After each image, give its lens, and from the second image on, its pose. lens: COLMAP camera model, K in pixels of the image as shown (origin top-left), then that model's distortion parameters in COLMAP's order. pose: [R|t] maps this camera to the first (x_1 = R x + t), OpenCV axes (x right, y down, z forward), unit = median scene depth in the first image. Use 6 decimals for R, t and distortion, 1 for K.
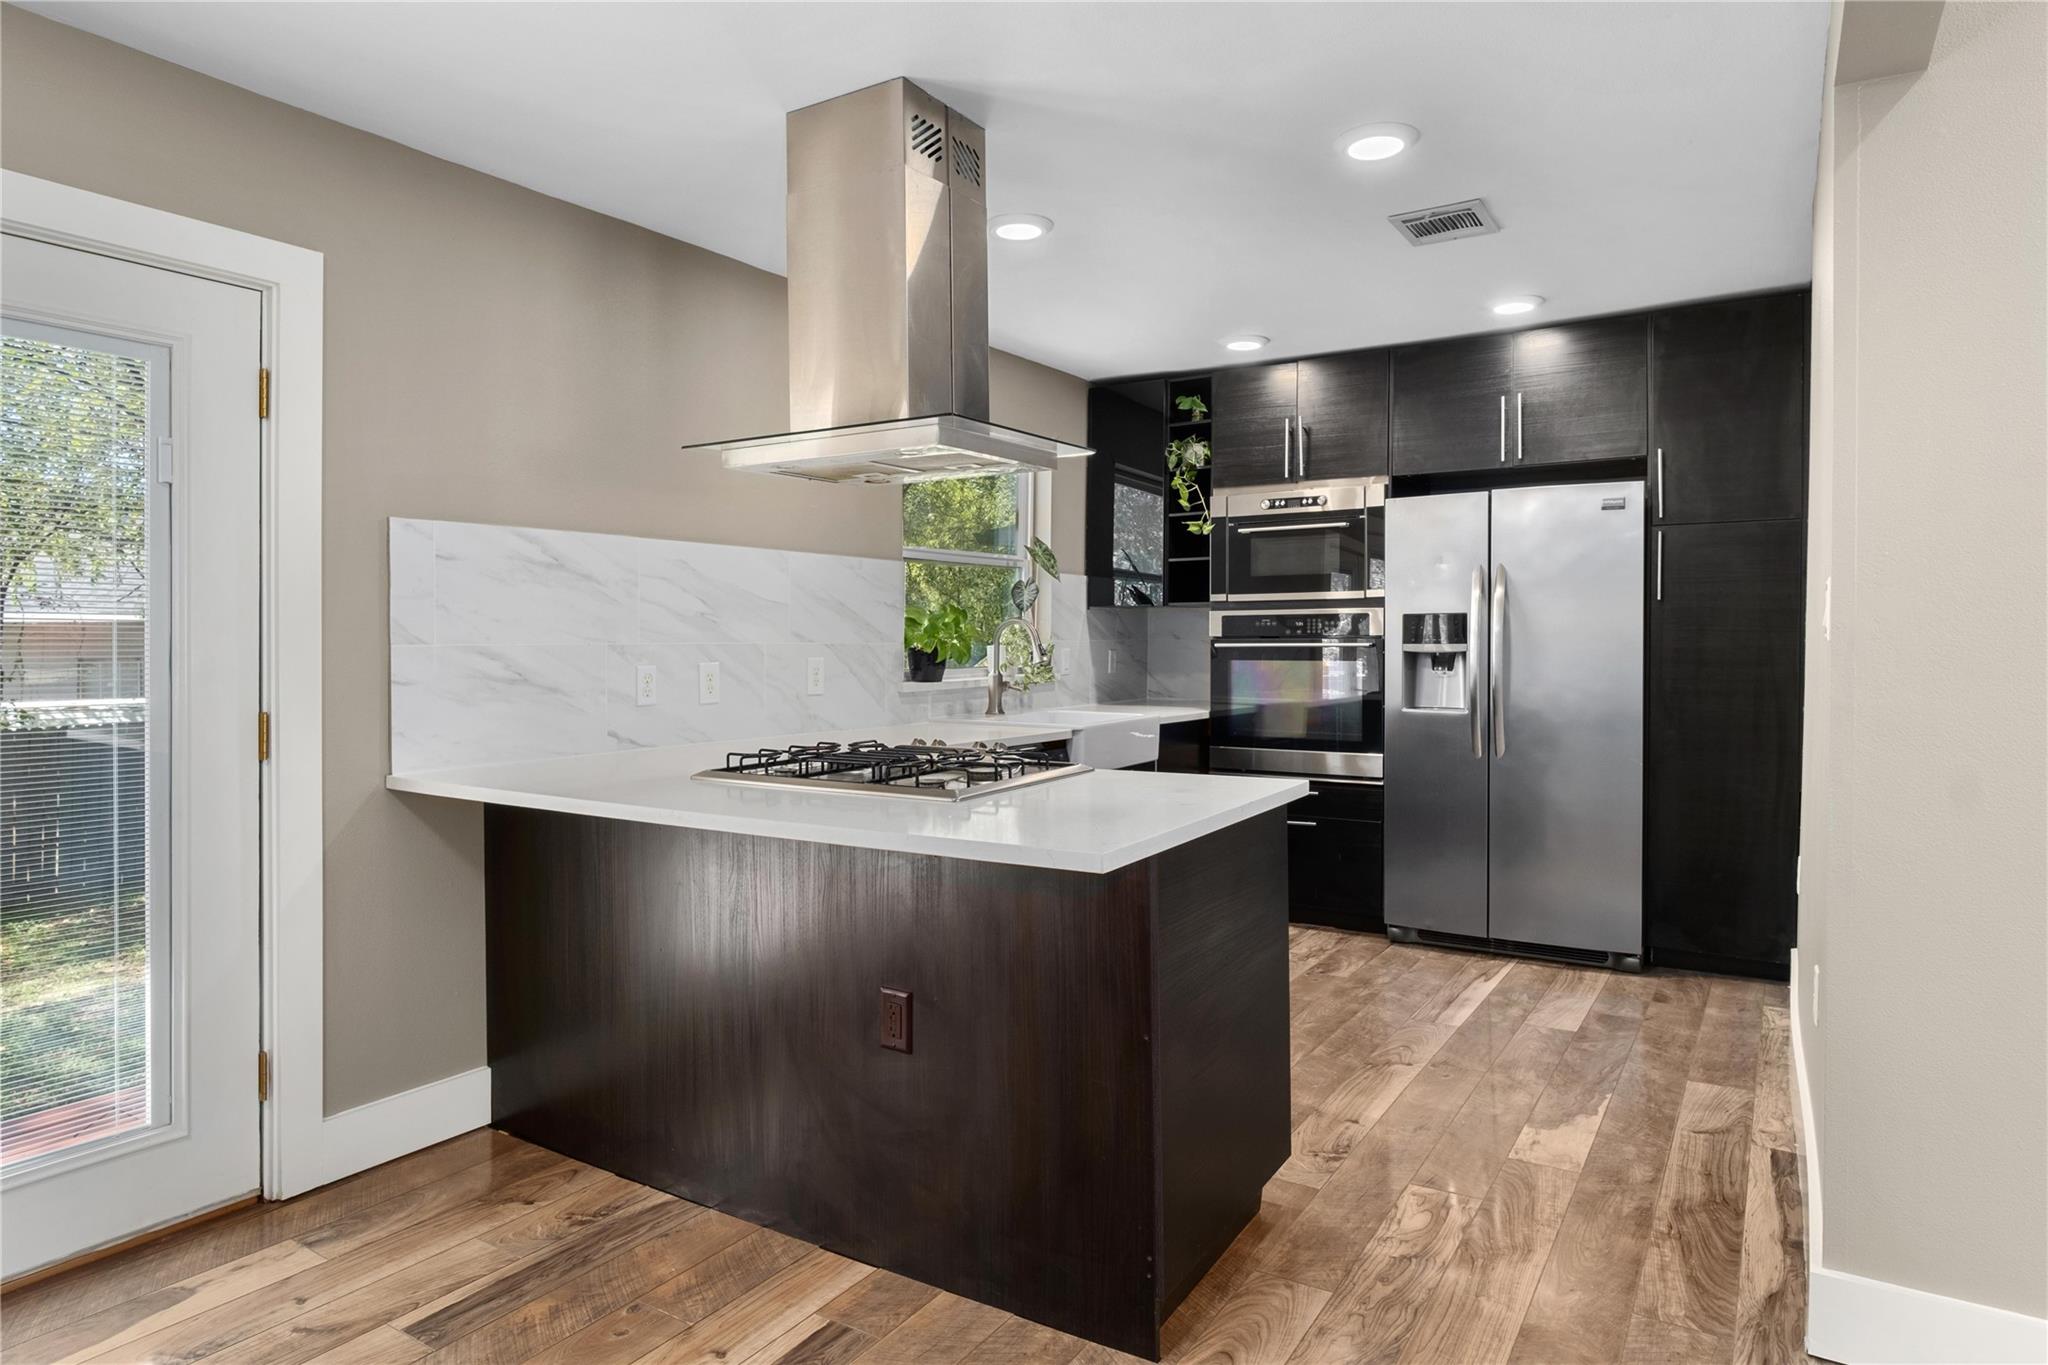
lens RADIAL K [[1184.4, 0, 1034.3], [0, 1184.4, 643.1], [0, 0, 1]] dist [0.015347, -0.008831]
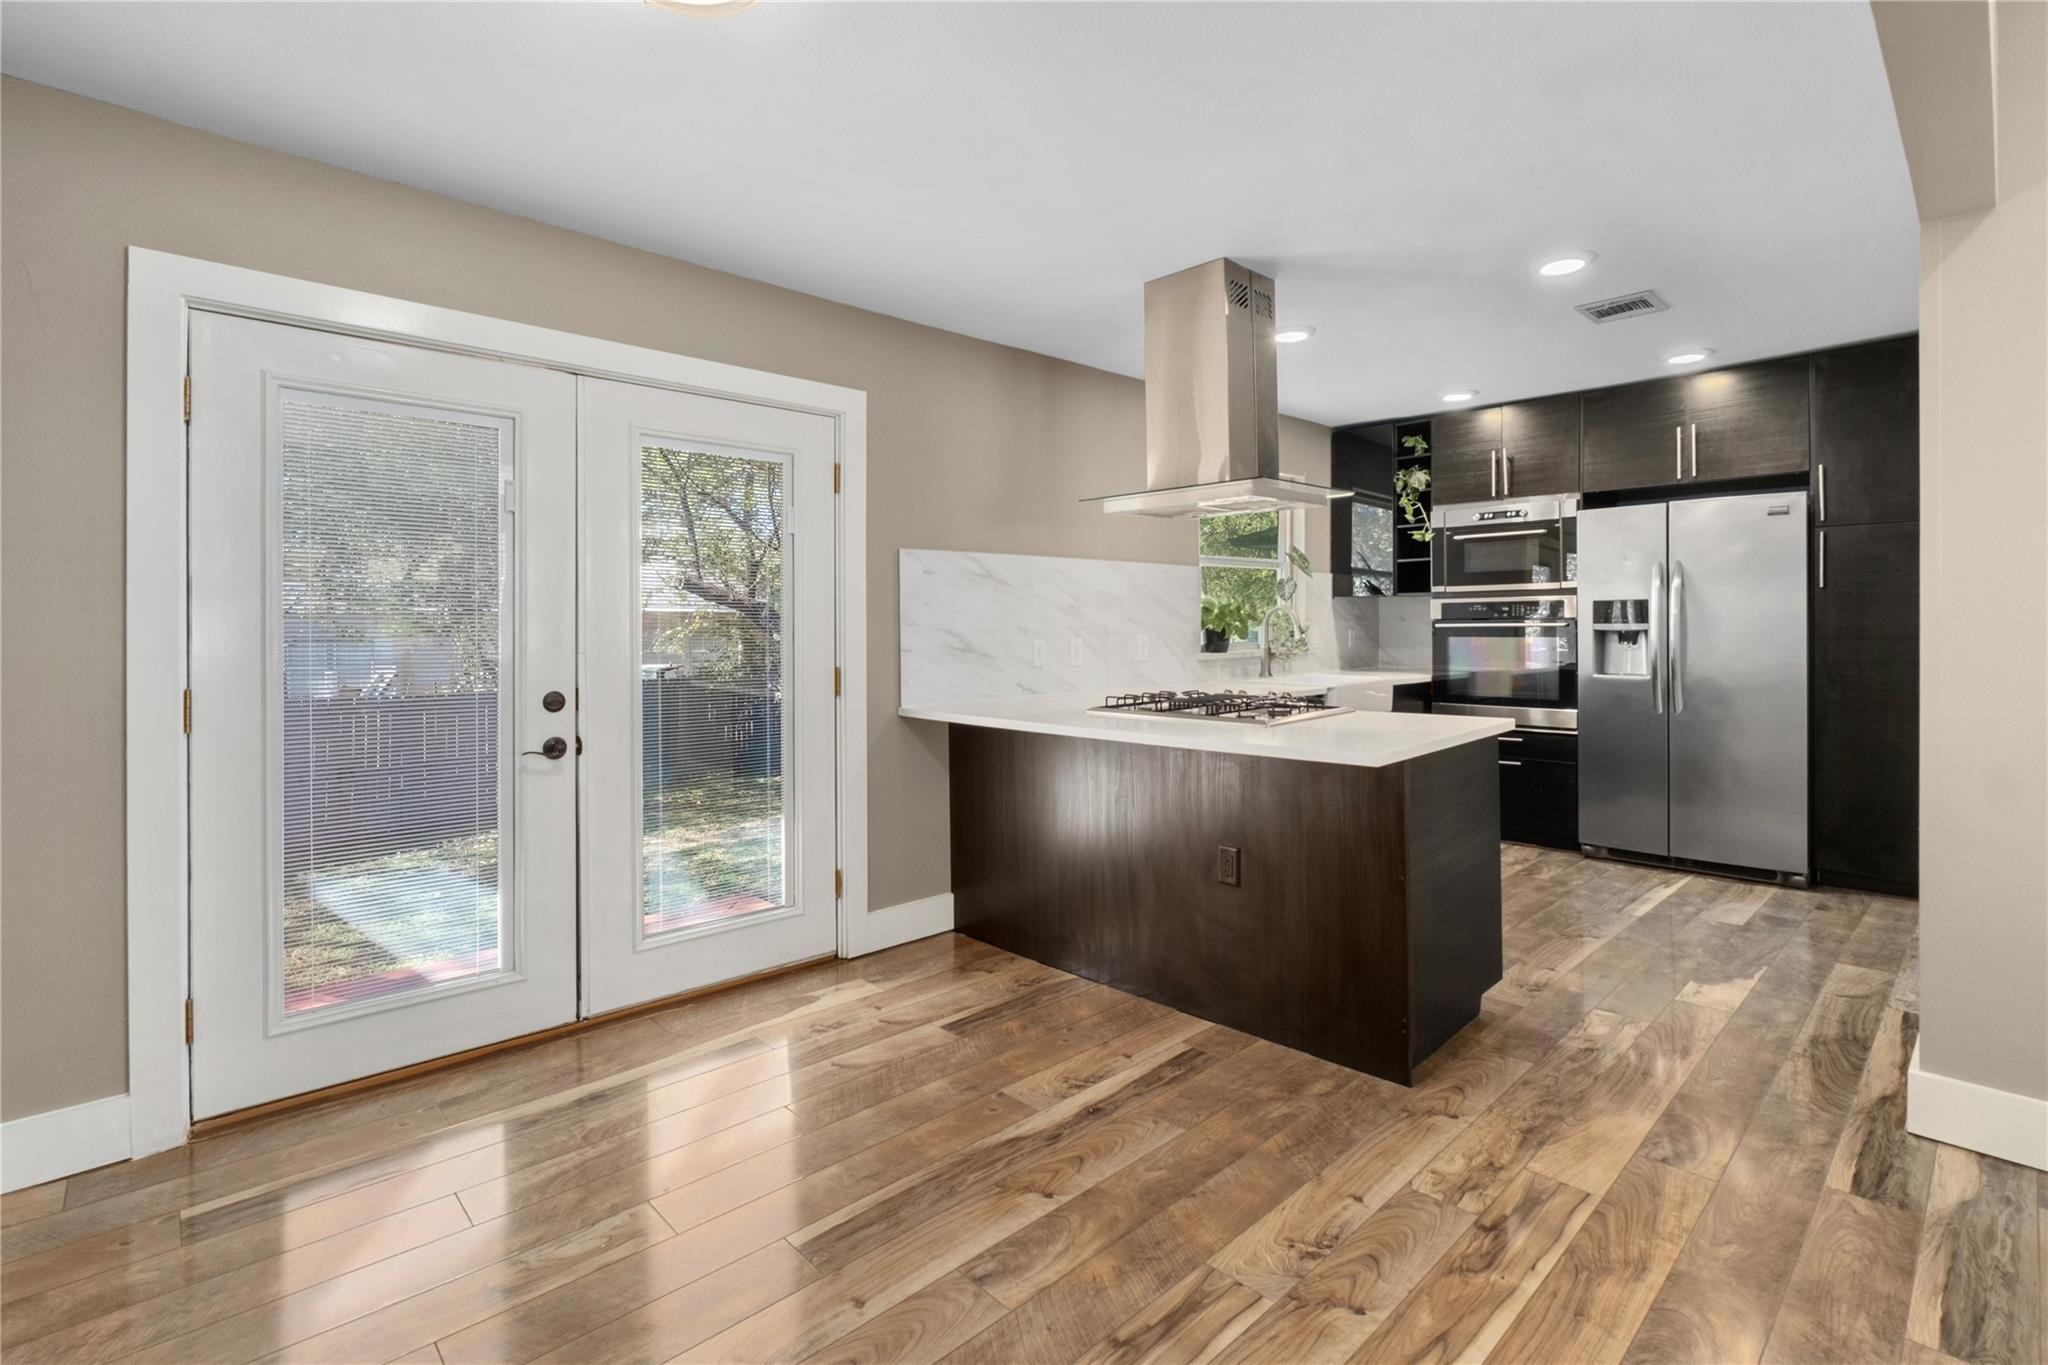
lens RADIAL K [[939.2, 0, 1039.8], [0, 939.2, 620.7], [0, 0, 1]] dist [-0.007918, 0.003485]
pose [[0.971537, -0.005818, -0.236818, -0.033484], [0.004675, 0.999975, -0.005392, 0.000014], [0.236843, 0.004131, 0.971539, -0.138166]]
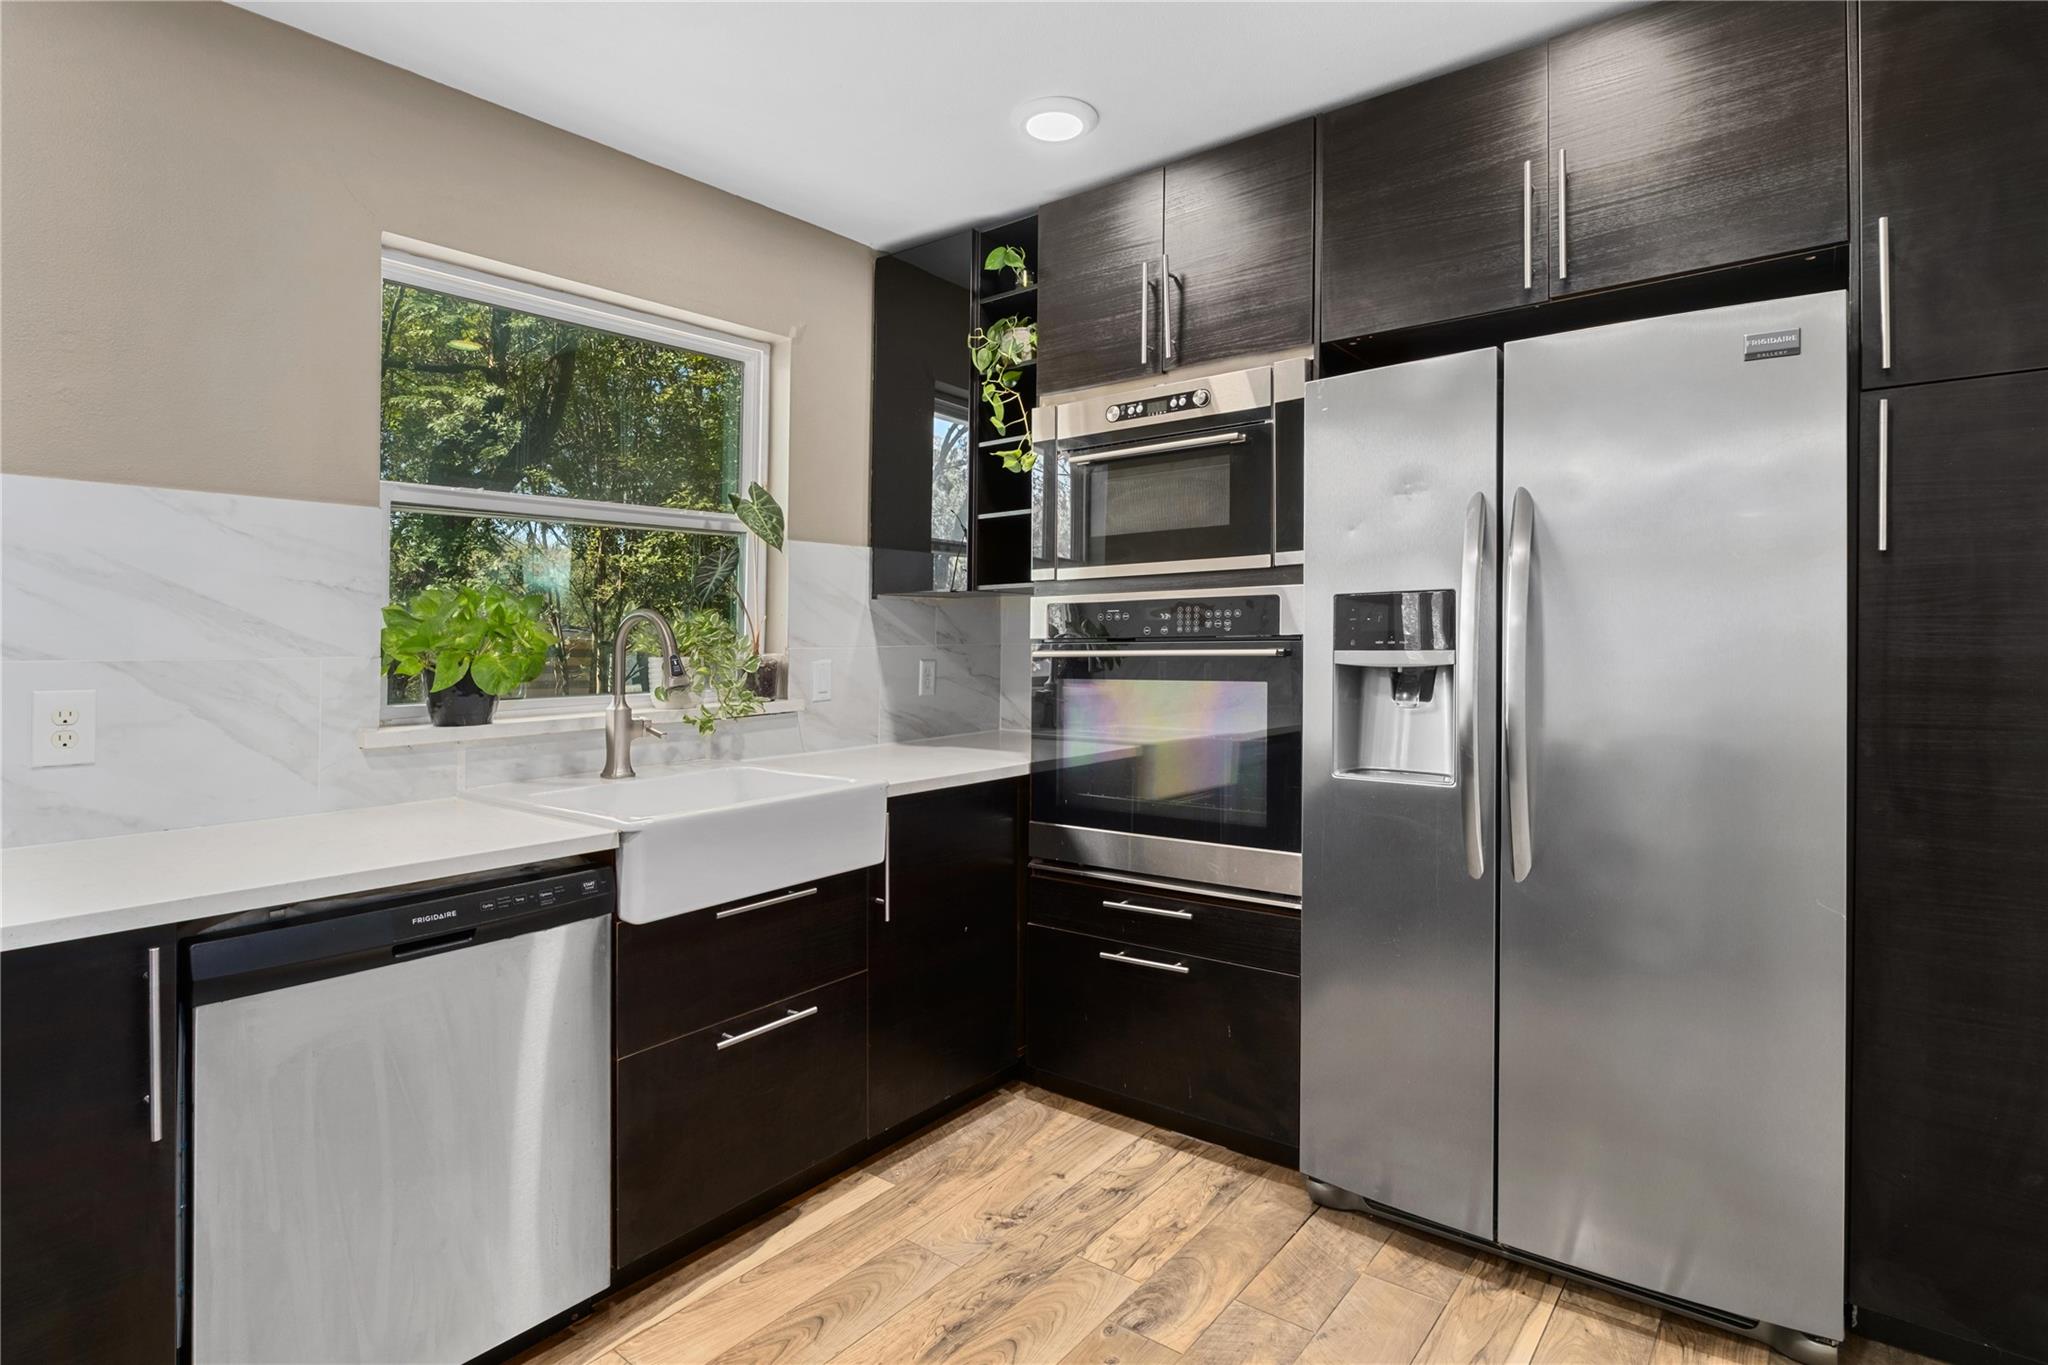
lens RADIAL K [[1025.8, 0, 1021.2], [0, 1025.8, 664.7], [0, 0, 1]] dist [-0.009813, 0.002076]
pose [[0.994917, -0.006042, -0.100518, 0.243261], [0.007827, 0.999819, 0.017366, -0.002174], [0.100395, -0.018064, 0.994784, 0.591921]]
